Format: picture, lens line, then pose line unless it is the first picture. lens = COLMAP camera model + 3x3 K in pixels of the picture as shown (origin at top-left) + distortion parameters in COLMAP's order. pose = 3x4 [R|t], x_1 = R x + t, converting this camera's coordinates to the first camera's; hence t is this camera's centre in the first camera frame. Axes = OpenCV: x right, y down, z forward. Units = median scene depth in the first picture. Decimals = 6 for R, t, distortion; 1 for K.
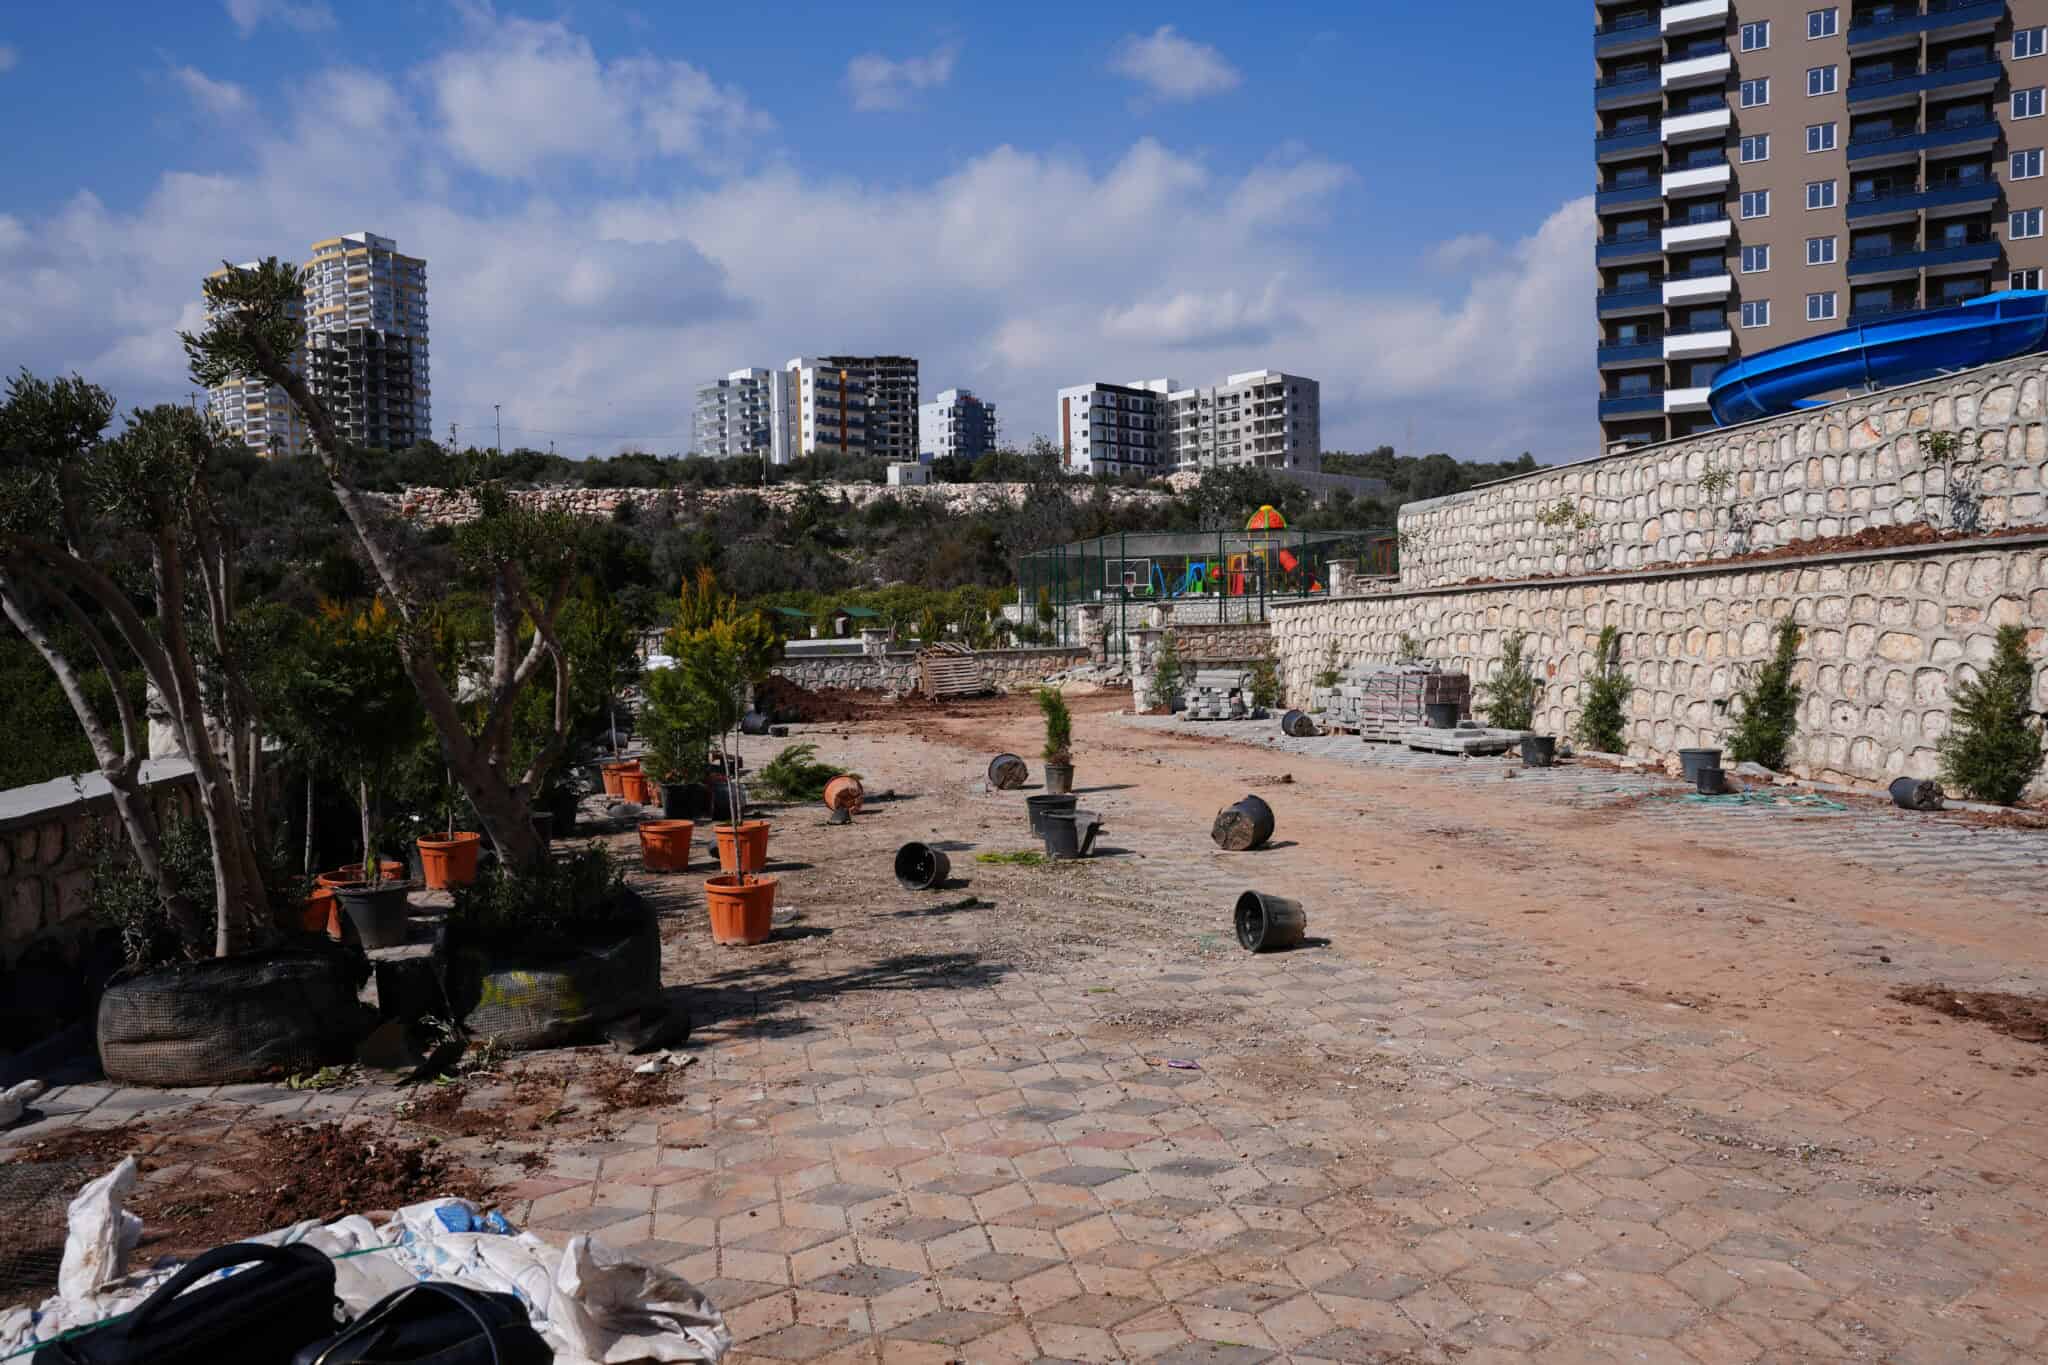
lens RADIAL K [[1565.9, 0, 1018.2], [0, 1565.9, 685.4], [0, 0, 1]] dist [-0.011027, 0.077952]
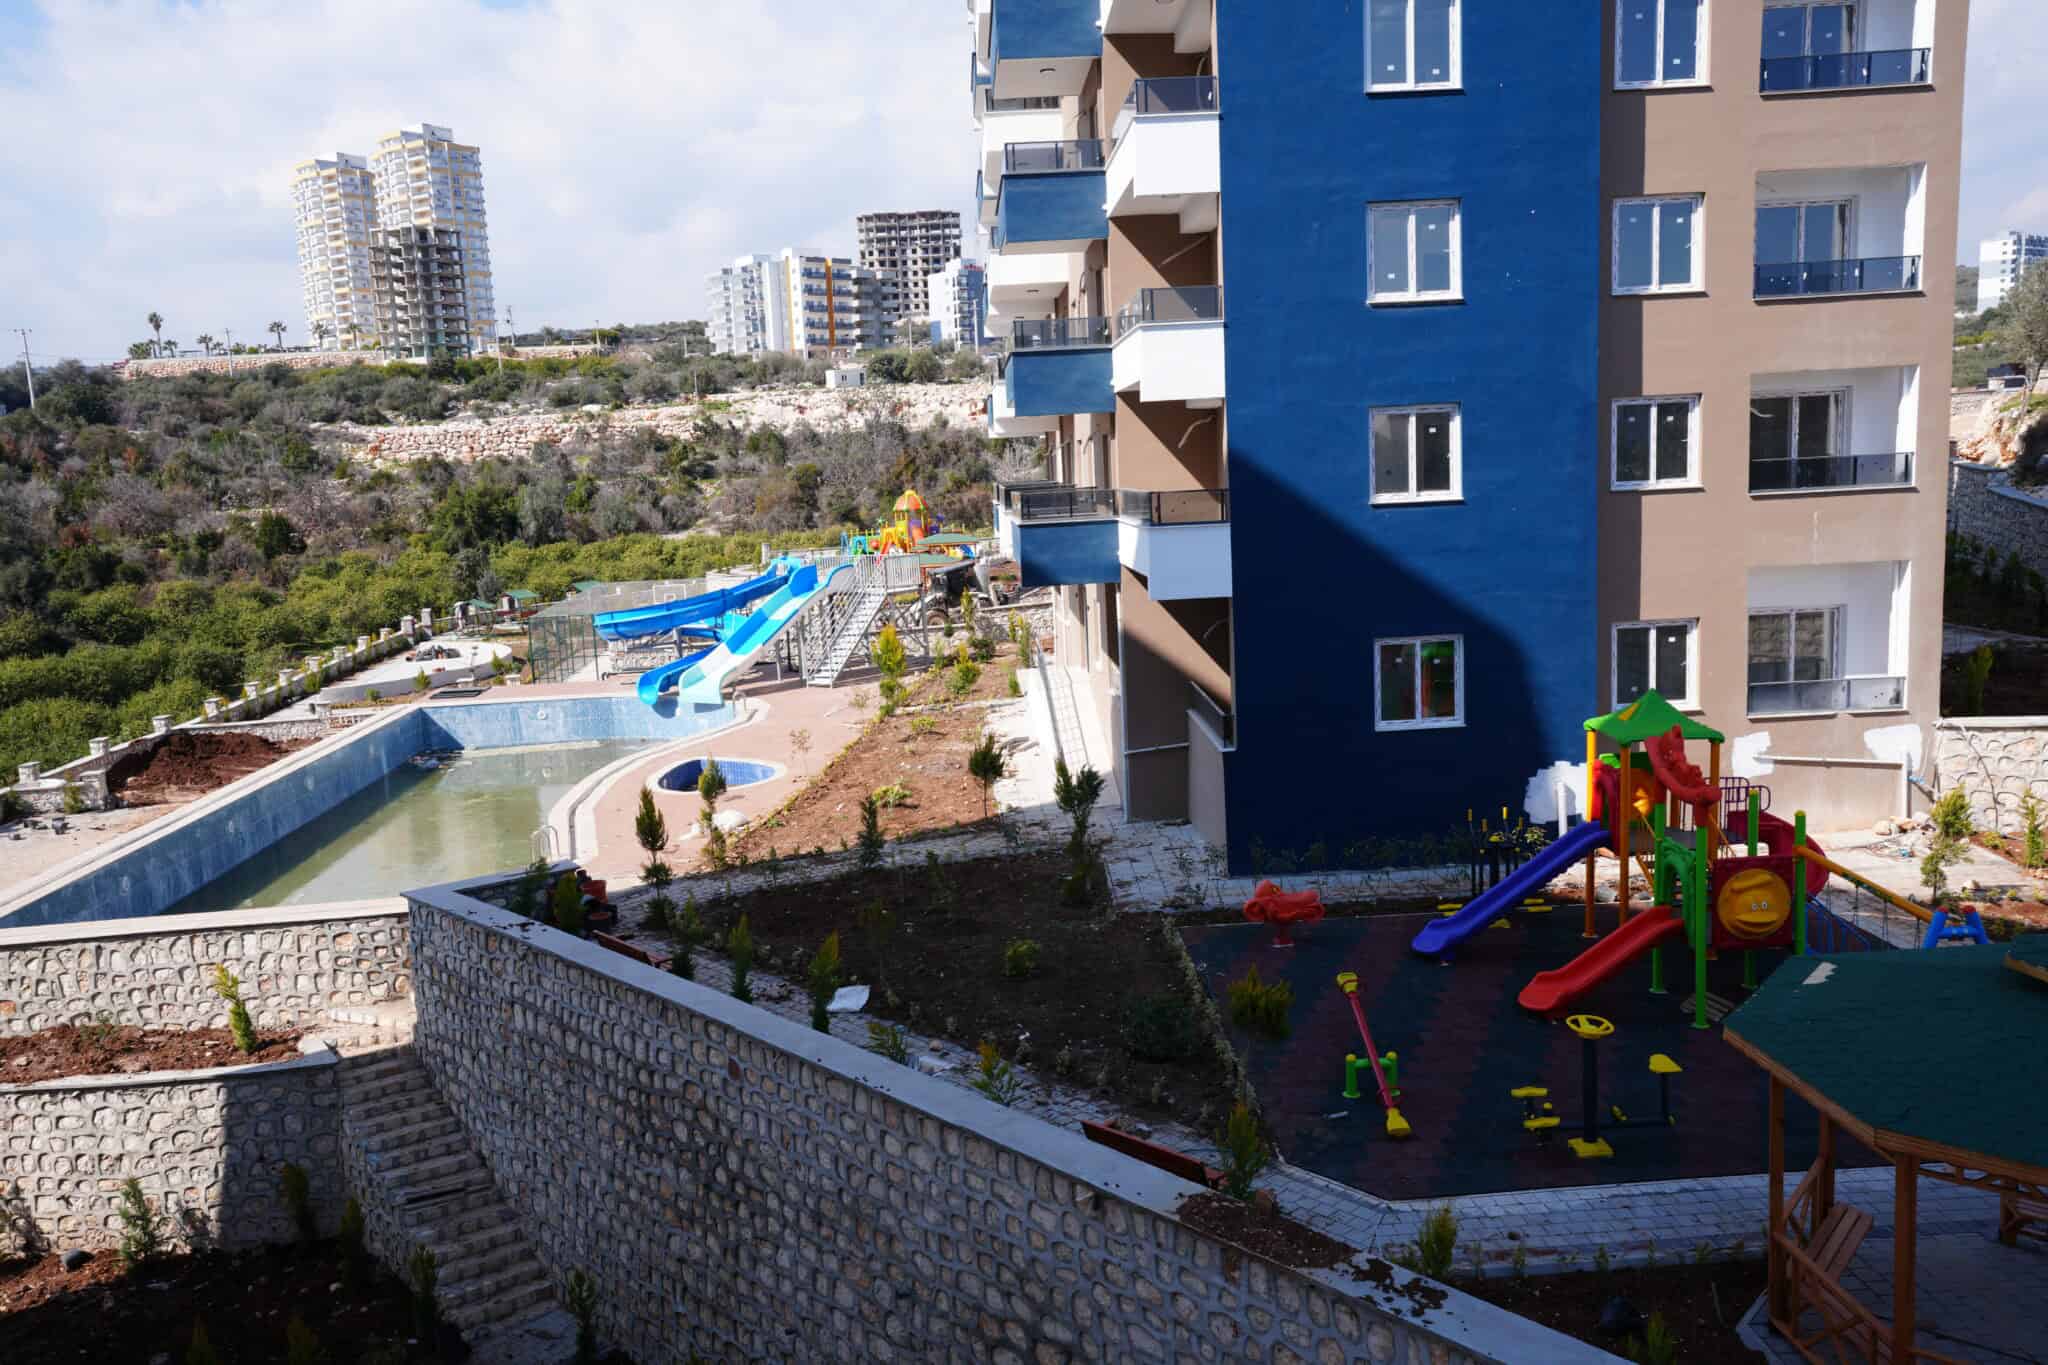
lens RADIAL K [[1565.9, 0, 1018.2], [0, 1565.9, 685.4], [0, 0, 1]] dist [-0.011027, 0.077952]
pose [[0.994842, -0.011376, -0.100800, 0.122457], [0.023562, 0.992429, 0.120541, -0.035981], [0.098666, -0.122295, 0.987577, -0.087589]]
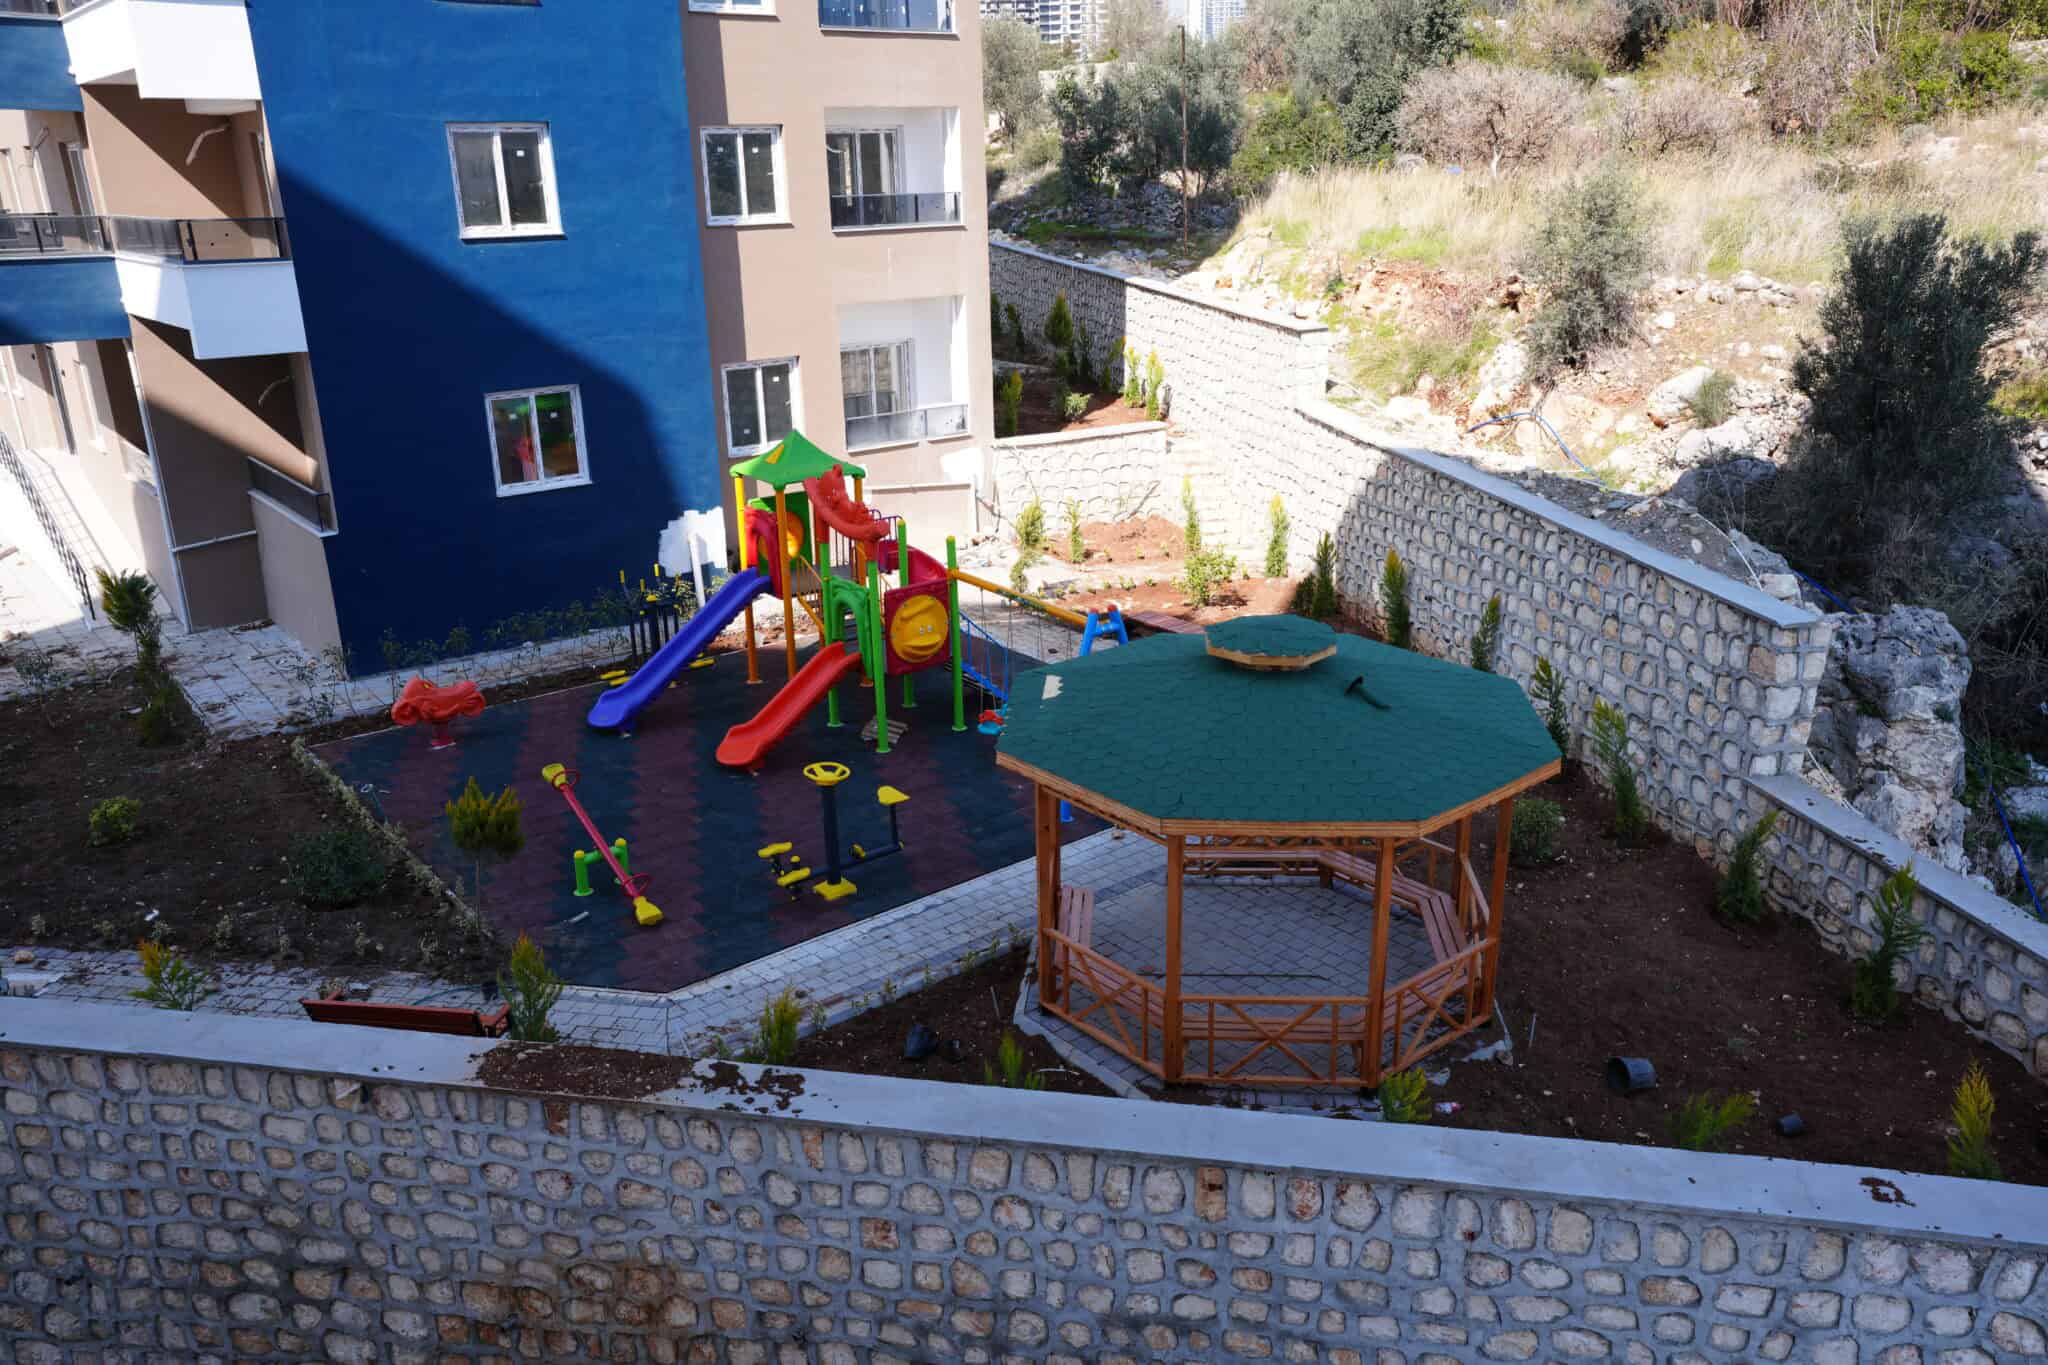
lens RADIAL K [[1565.9, 0, 1018.2], [0, 1565.9, 685.4], [0, 0, 1]] dist [-0.011027, 0.077952]
pose [[0.864955, -0.157501, 0.476494, 0.116466], [0.016522, 0.957898, 0.286634, -0.035590], [-0.501578, -0.240052, 0.831141, -0.080683]]
